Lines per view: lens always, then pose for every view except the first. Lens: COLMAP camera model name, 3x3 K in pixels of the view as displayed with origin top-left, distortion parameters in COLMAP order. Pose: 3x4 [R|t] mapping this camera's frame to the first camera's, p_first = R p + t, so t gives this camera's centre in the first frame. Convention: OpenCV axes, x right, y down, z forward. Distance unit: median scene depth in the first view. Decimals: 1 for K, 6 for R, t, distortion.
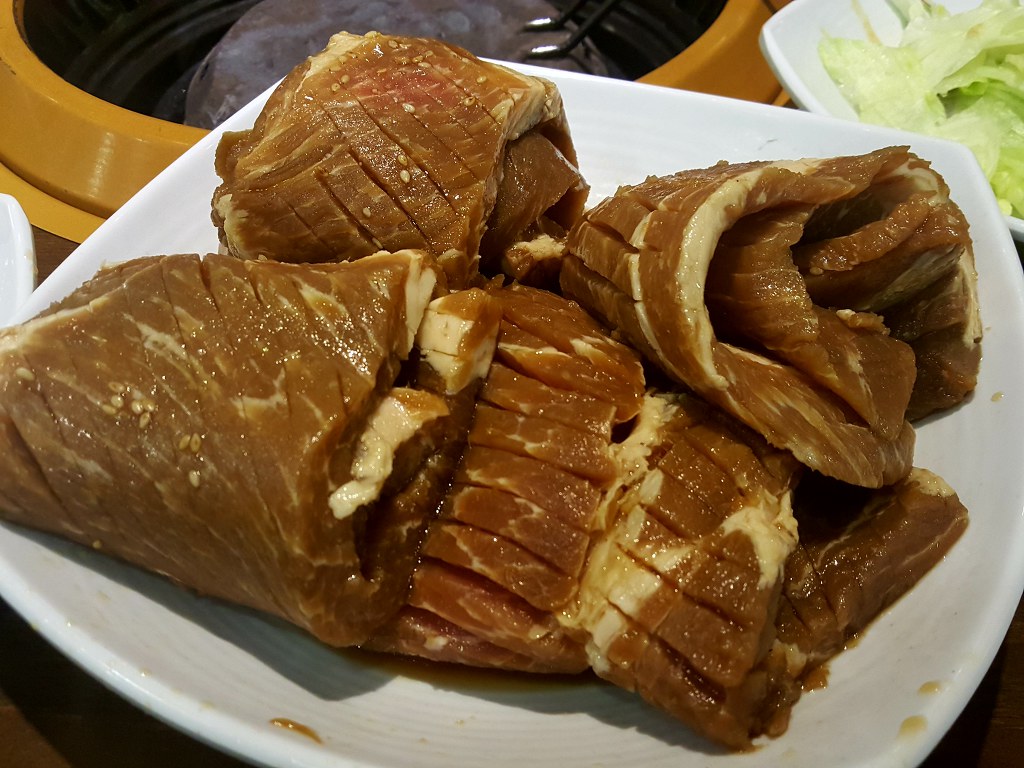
lens RADIAL K [[1025.2, 0, 516.8], [0, 1025.2, 386.1], [0, 0, 1]] dist [0.073328, 0.000000]
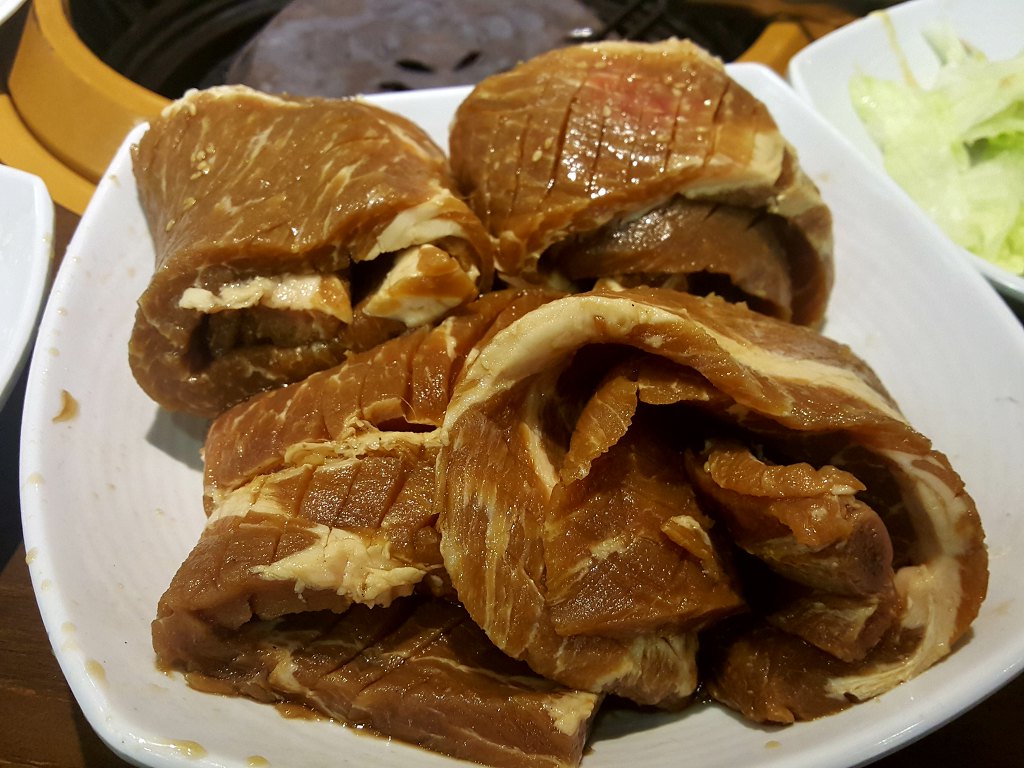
lens RADIAL K [[1025.2, 0, 515.4], [0, 1025.2, 407.6], [0, 0, 1]] dist [0.073328, 0.000000]
pose [[0.543085, 0.617716, -0.568758, 0.739493], [-0.610530, 0.755519, 0.237582, -0.285933], [0.576465, 0.218216, 0.787445, 0.255428]]
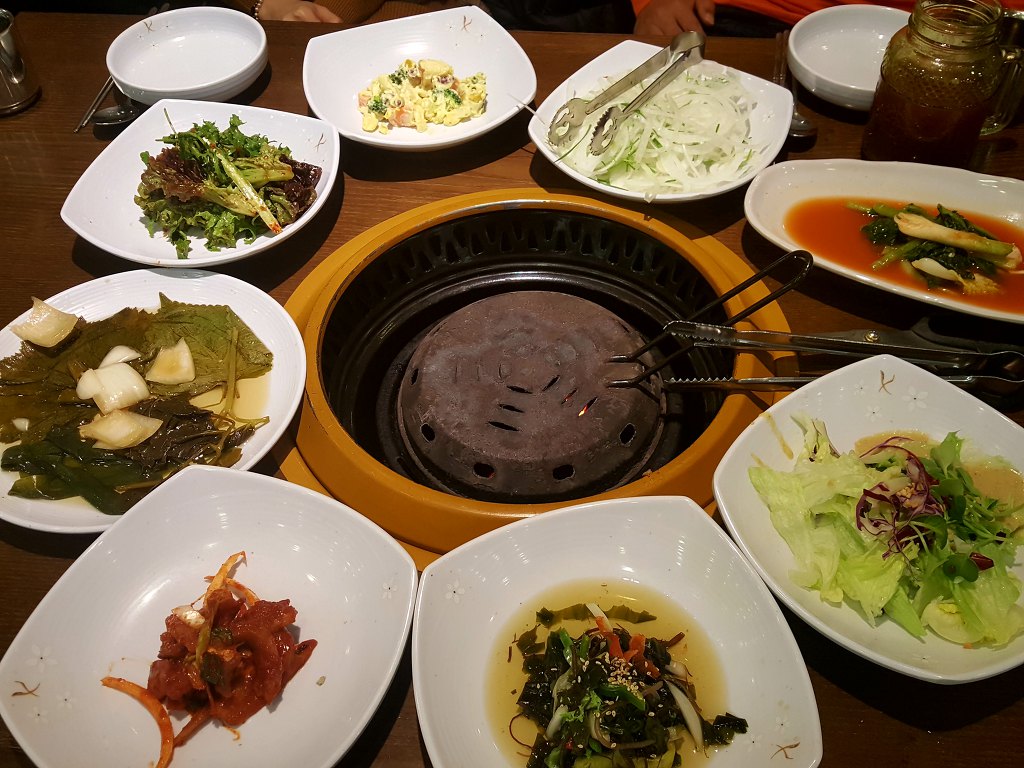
lens RADIAL K [[1025.2, 0, 513.1], [0, 1025.2, 392.8], [0, 0, 1]] dist [0.073328, 0.000000]
pose [[0.531259, 0.625076, -0.571878, 0.990203], [-0.572104, 0.762550, 0.302016, -1.268859], [0.624869, 0.166725, 0.762720, -1.088261]]
